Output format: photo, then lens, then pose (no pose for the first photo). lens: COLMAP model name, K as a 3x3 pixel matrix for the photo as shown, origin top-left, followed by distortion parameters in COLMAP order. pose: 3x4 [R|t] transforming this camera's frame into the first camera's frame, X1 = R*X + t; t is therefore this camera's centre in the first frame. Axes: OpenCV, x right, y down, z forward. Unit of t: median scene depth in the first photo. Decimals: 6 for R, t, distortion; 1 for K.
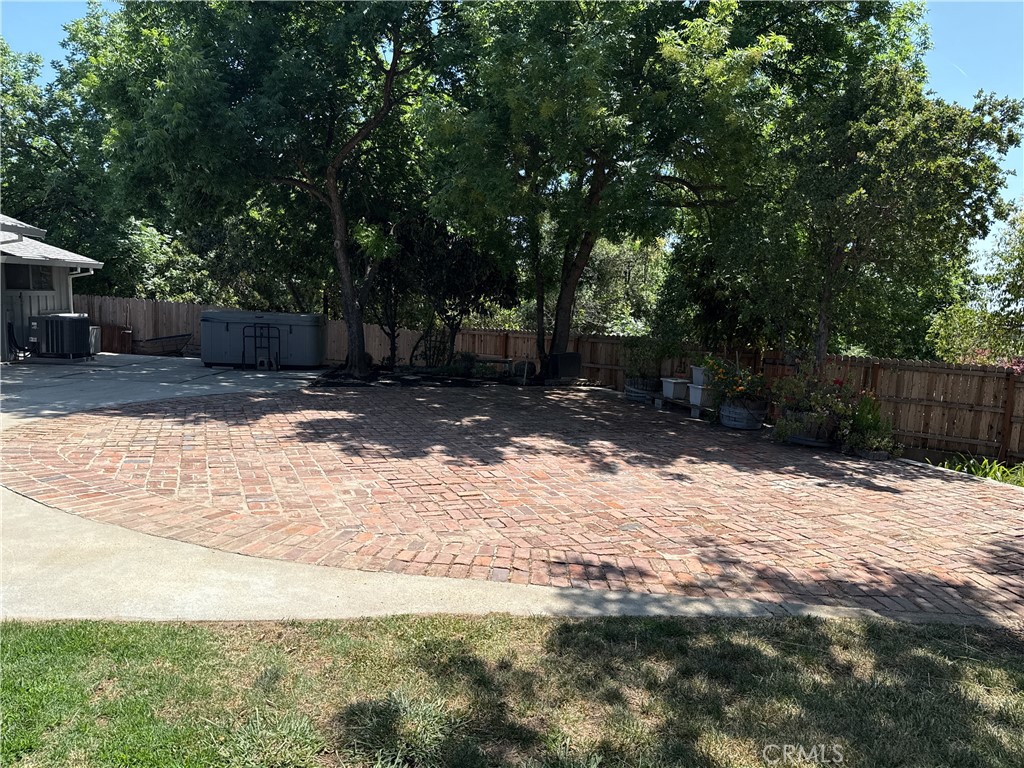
lens RADIAL K [[726.7, 0, 512.0], [0, 726.7, 384.0], [0, 0, 1]] dist [0.047892, -0.000054]
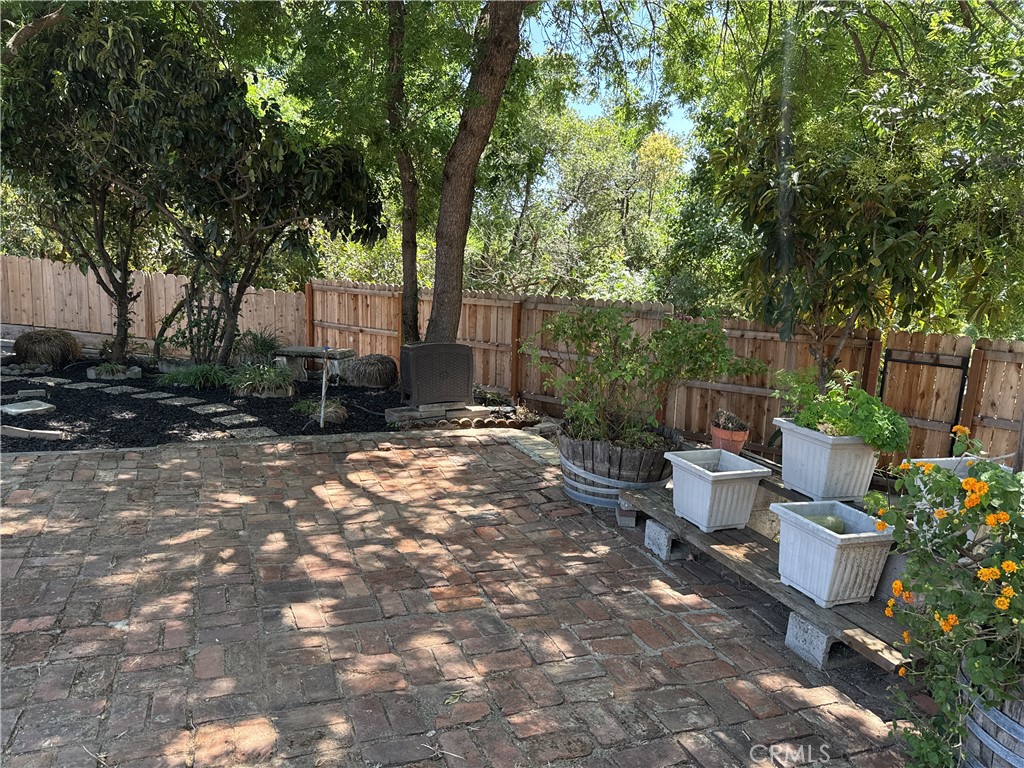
lens RADIAL K [[726.7, 0, 512.0], [0, 726.7, 384.0], [0, 0, 1]] dist [0.047892, -0.000054]
pose [[0.999873, 0.007947, -0.013785, 0.078851], [-0.007150, 0.998354, 0.056910, -0.028303], [0.014214, -0.056804, 0.998284, 0.382209]]
